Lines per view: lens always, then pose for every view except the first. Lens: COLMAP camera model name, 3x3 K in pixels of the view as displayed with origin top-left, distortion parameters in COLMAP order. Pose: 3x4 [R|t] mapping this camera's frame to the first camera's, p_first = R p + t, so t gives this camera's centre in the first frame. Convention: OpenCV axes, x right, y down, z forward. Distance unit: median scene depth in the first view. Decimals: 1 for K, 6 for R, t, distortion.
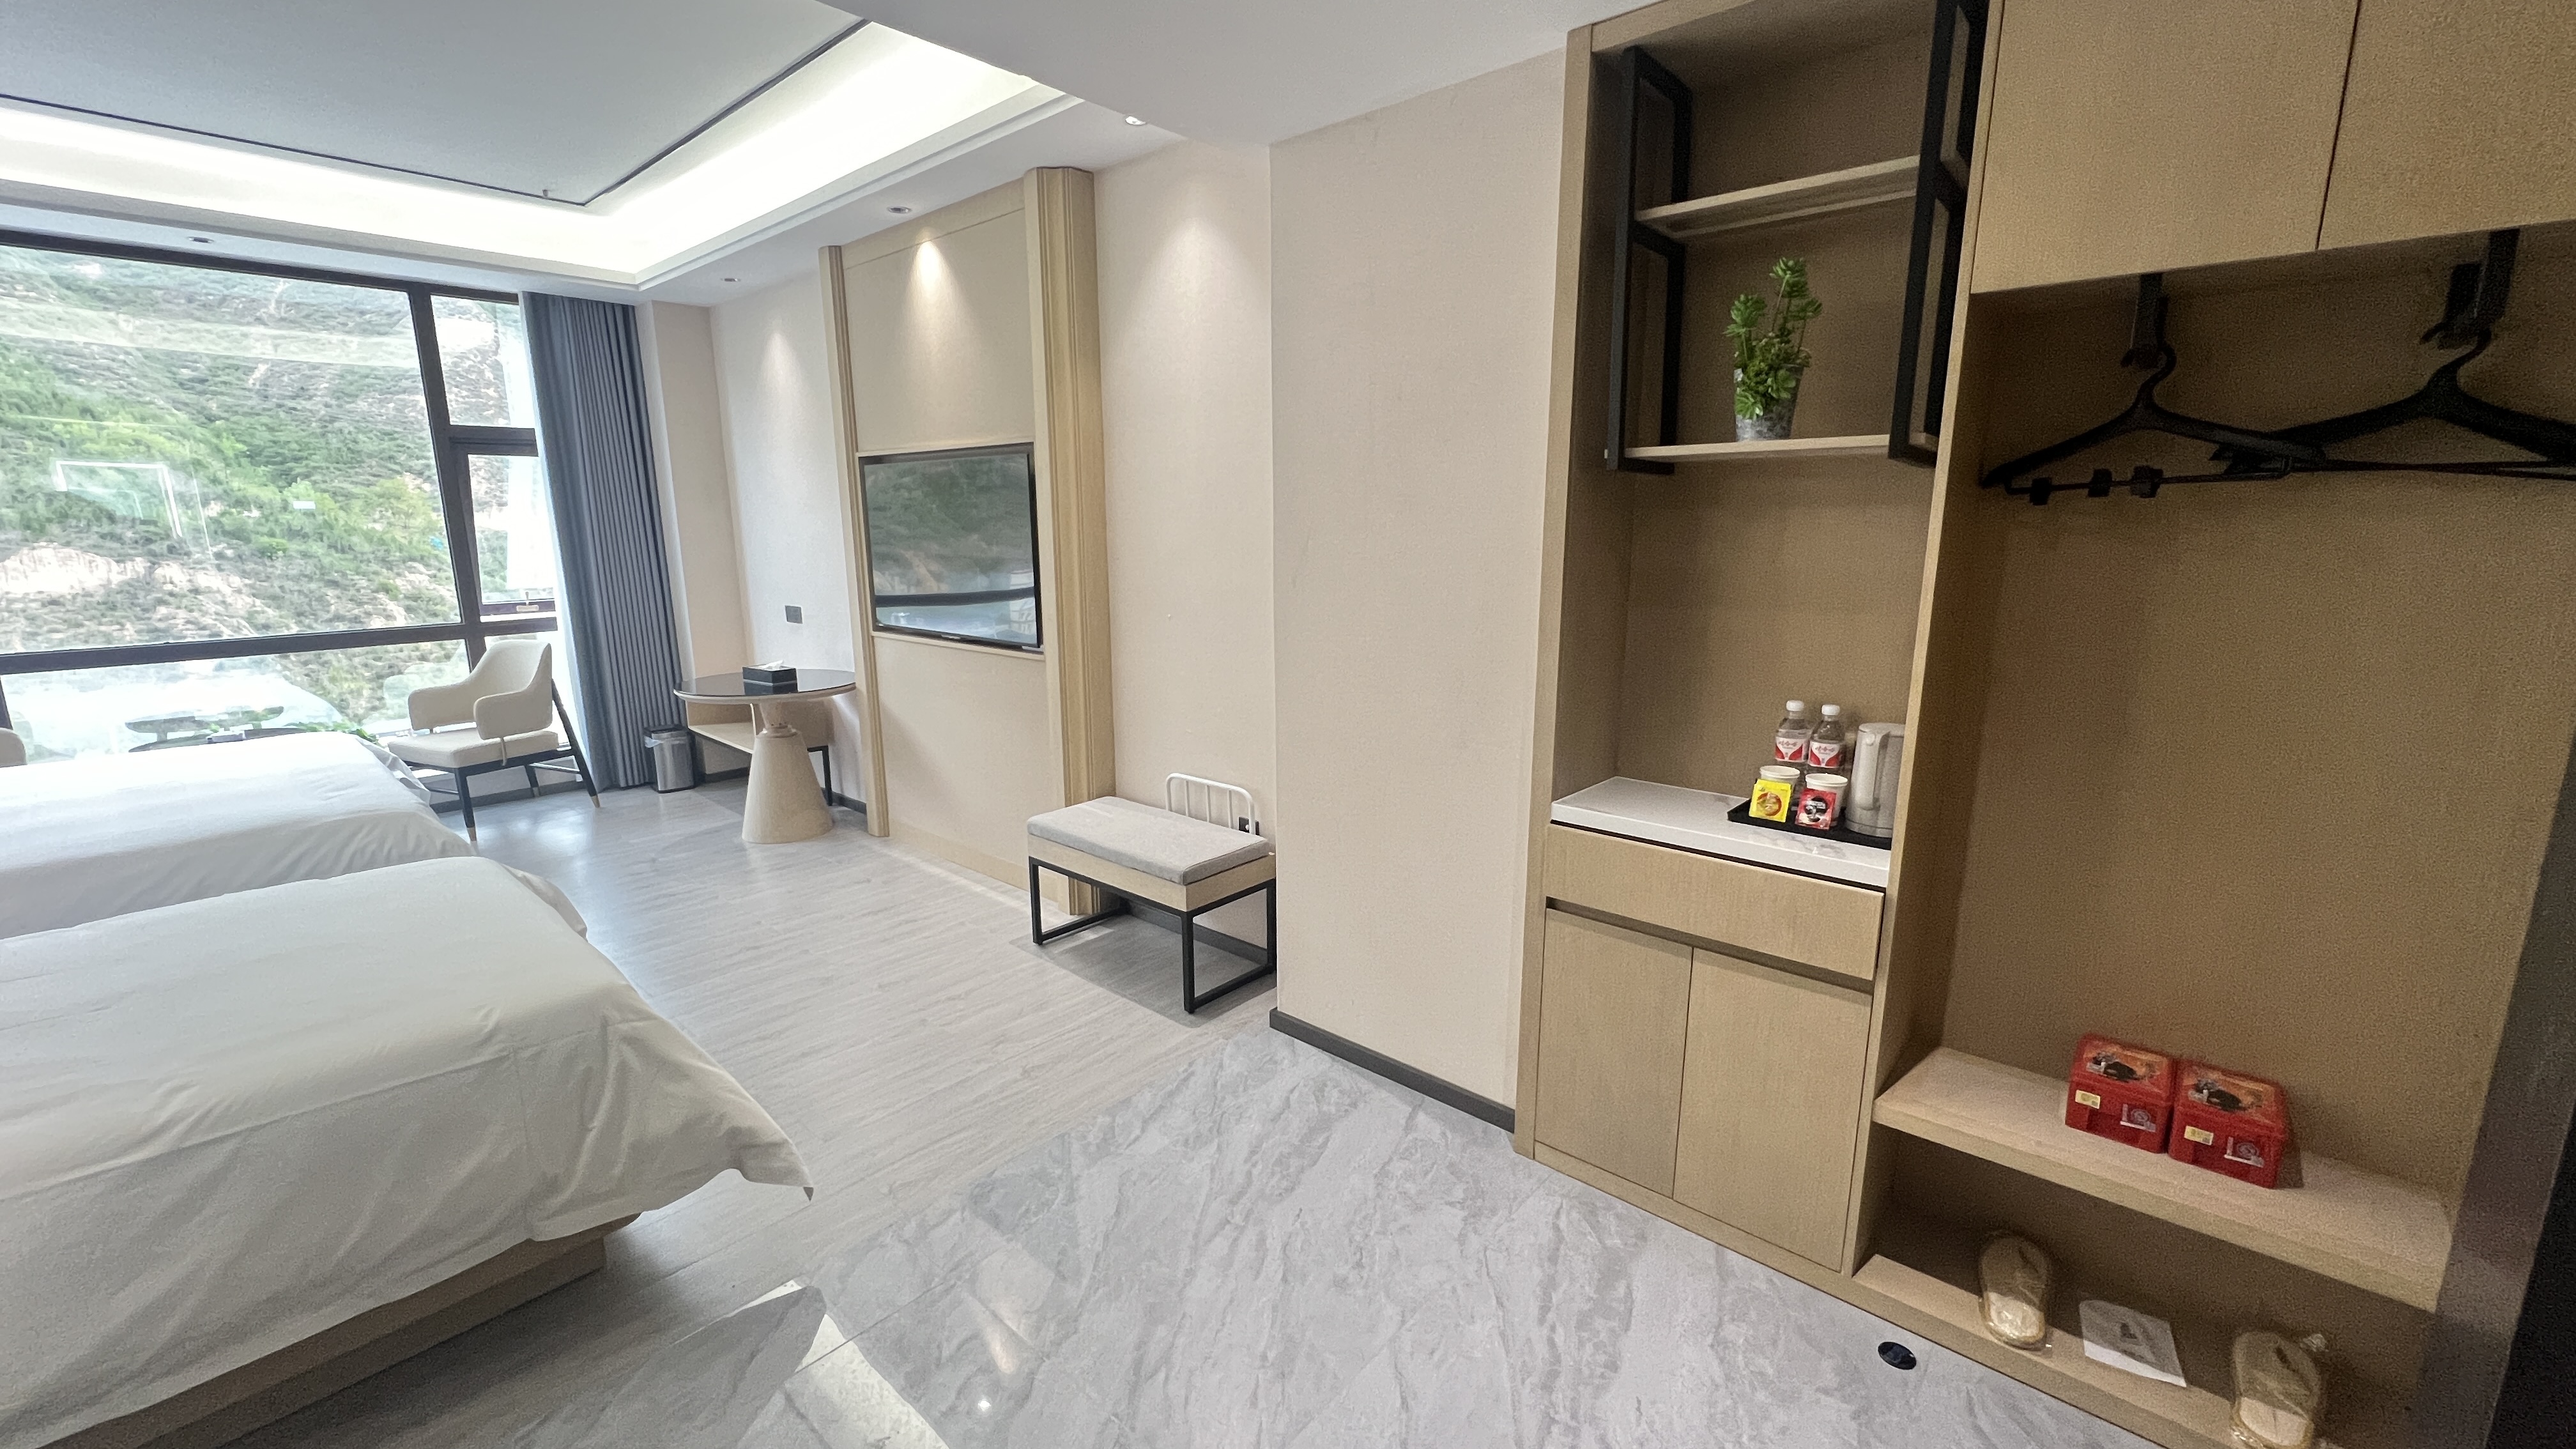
lens RADIAL K [[1026.5, 0, 1288.0], [0, 1026.5, 724.5], [0, 0, 1]] dist [-0.002655, -0.000008]
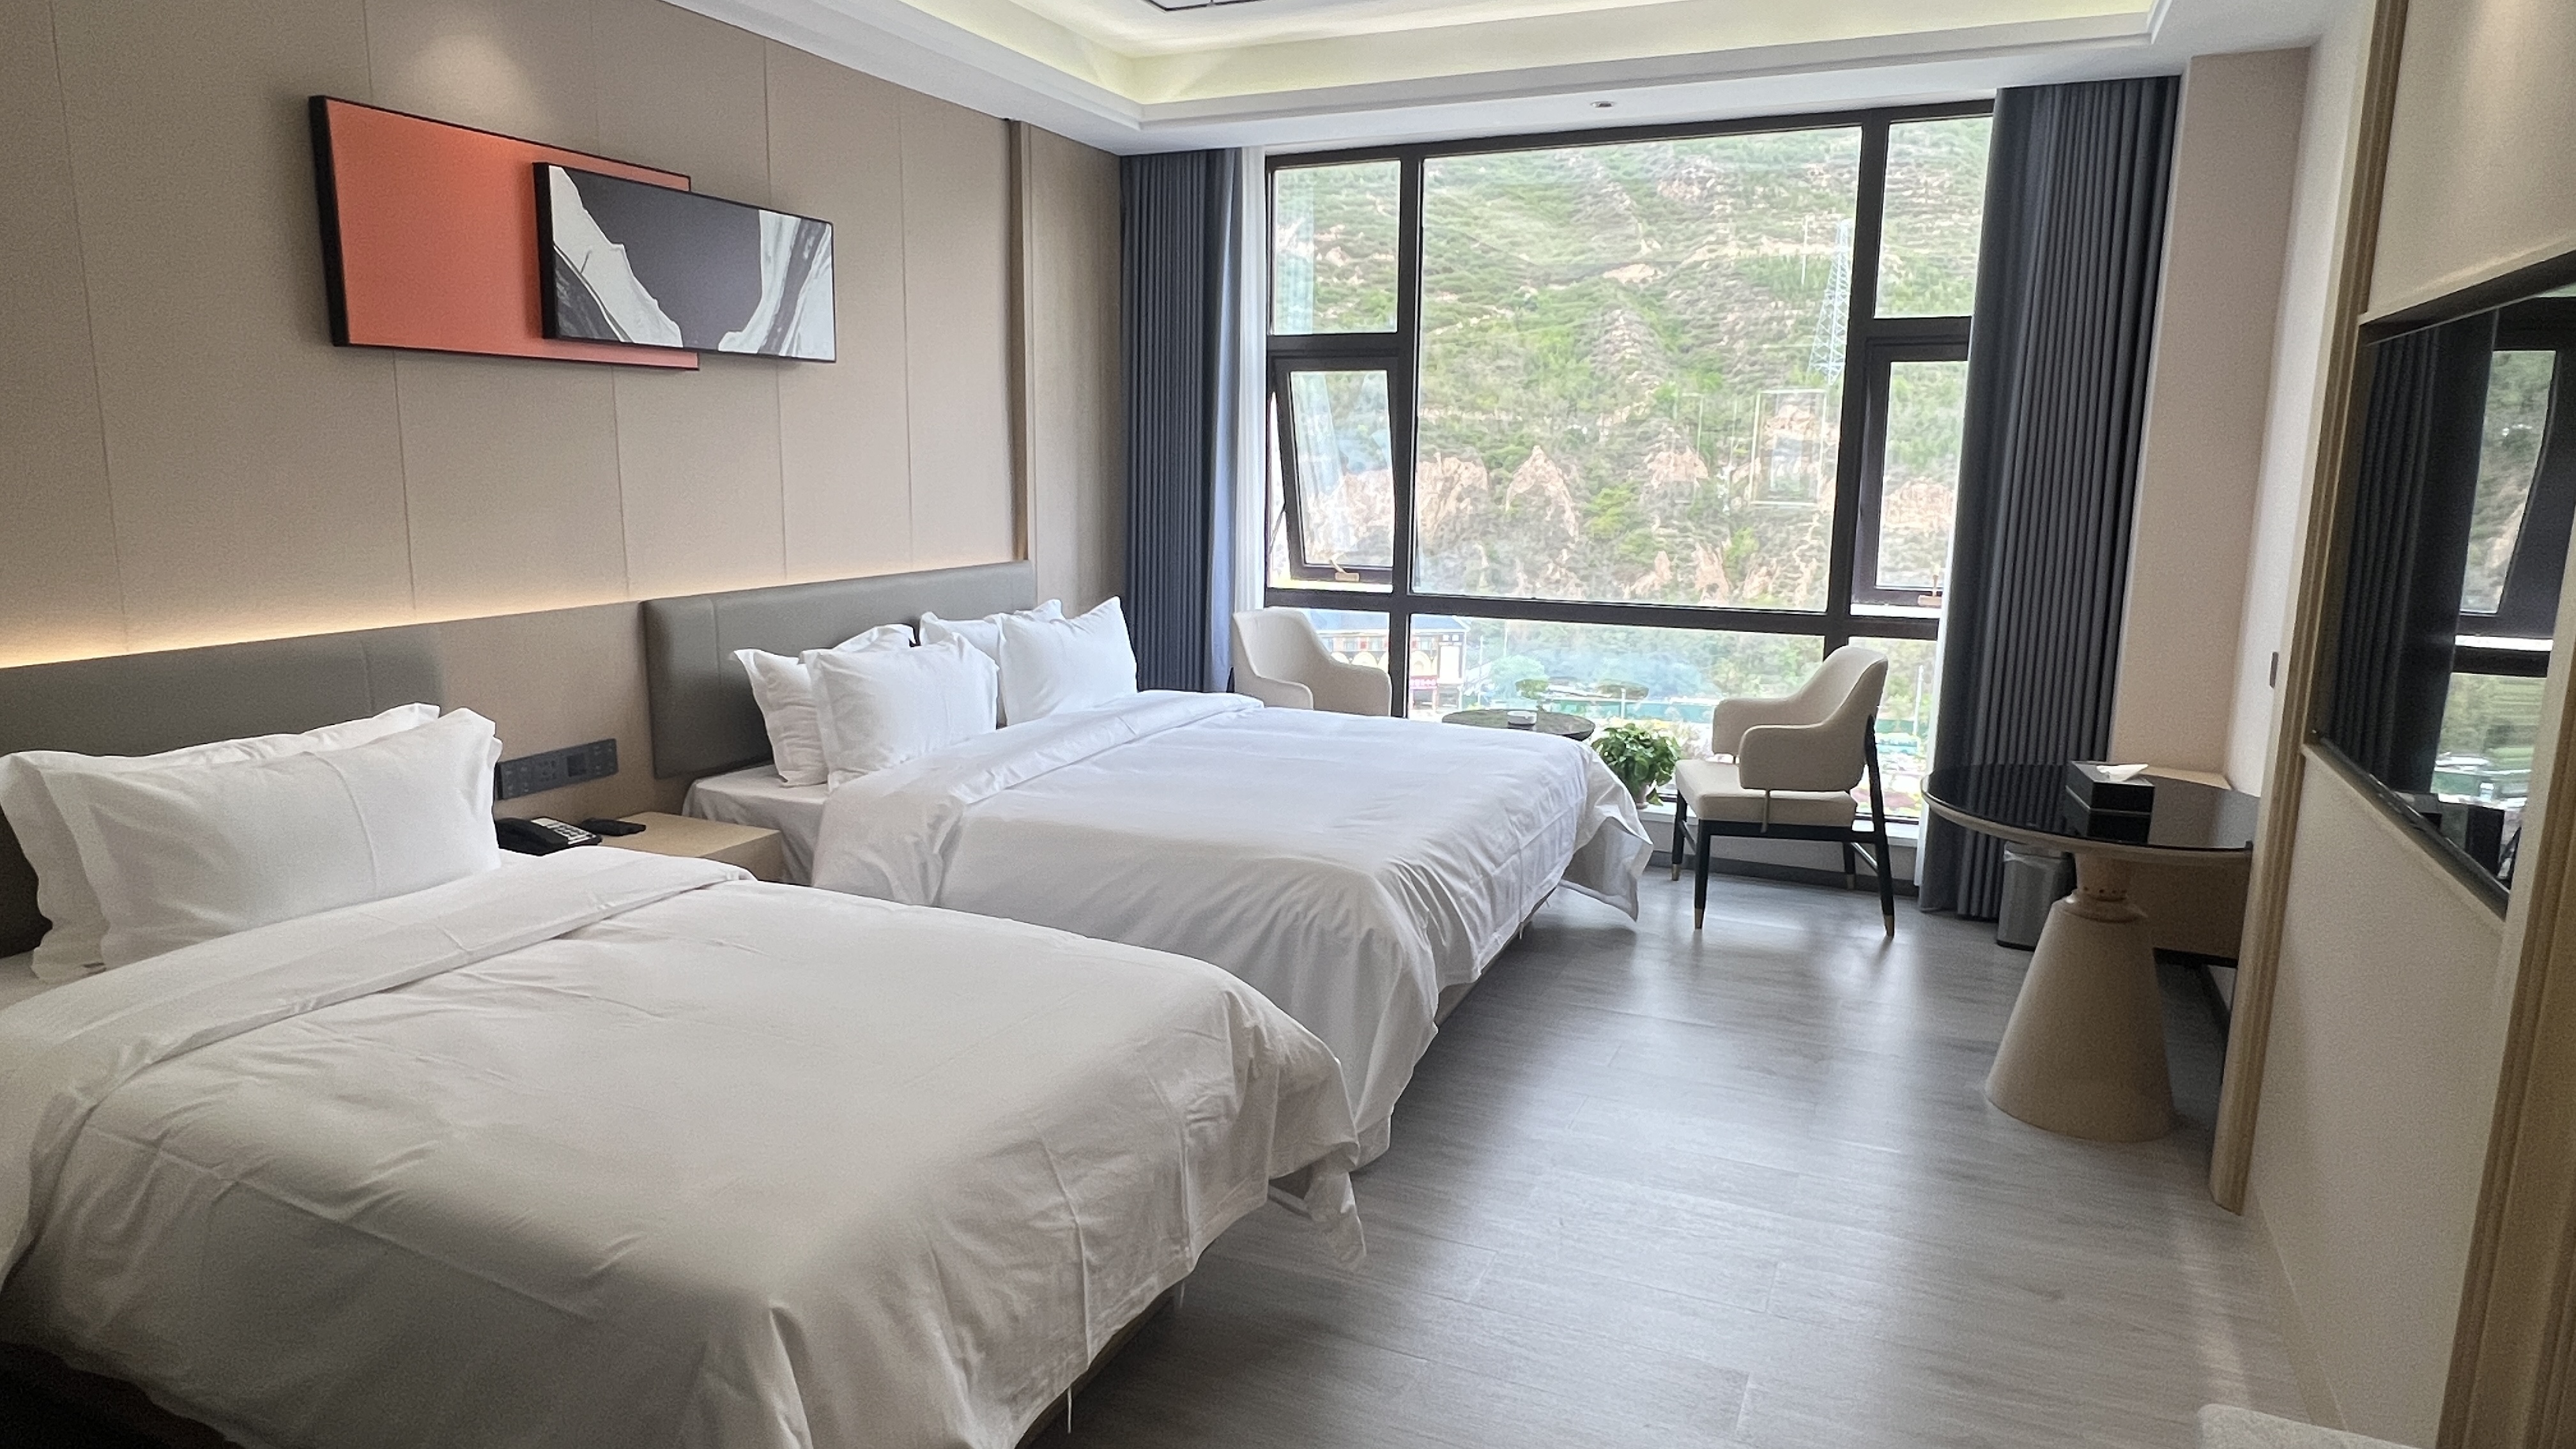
lens RADIAL K [[1544.5, 0, 1258.6], [0, 1544.5, 728.4], [0, 0, 1]] dist [-0.006842, -0.001240]
pose [[0.287682, 0.180973, -0.940472, 0.055273], [-0.206218, 0.970656, 0.123701, -0.076904], [0.935261, 0.158356, 0.316560, 0.358169]]
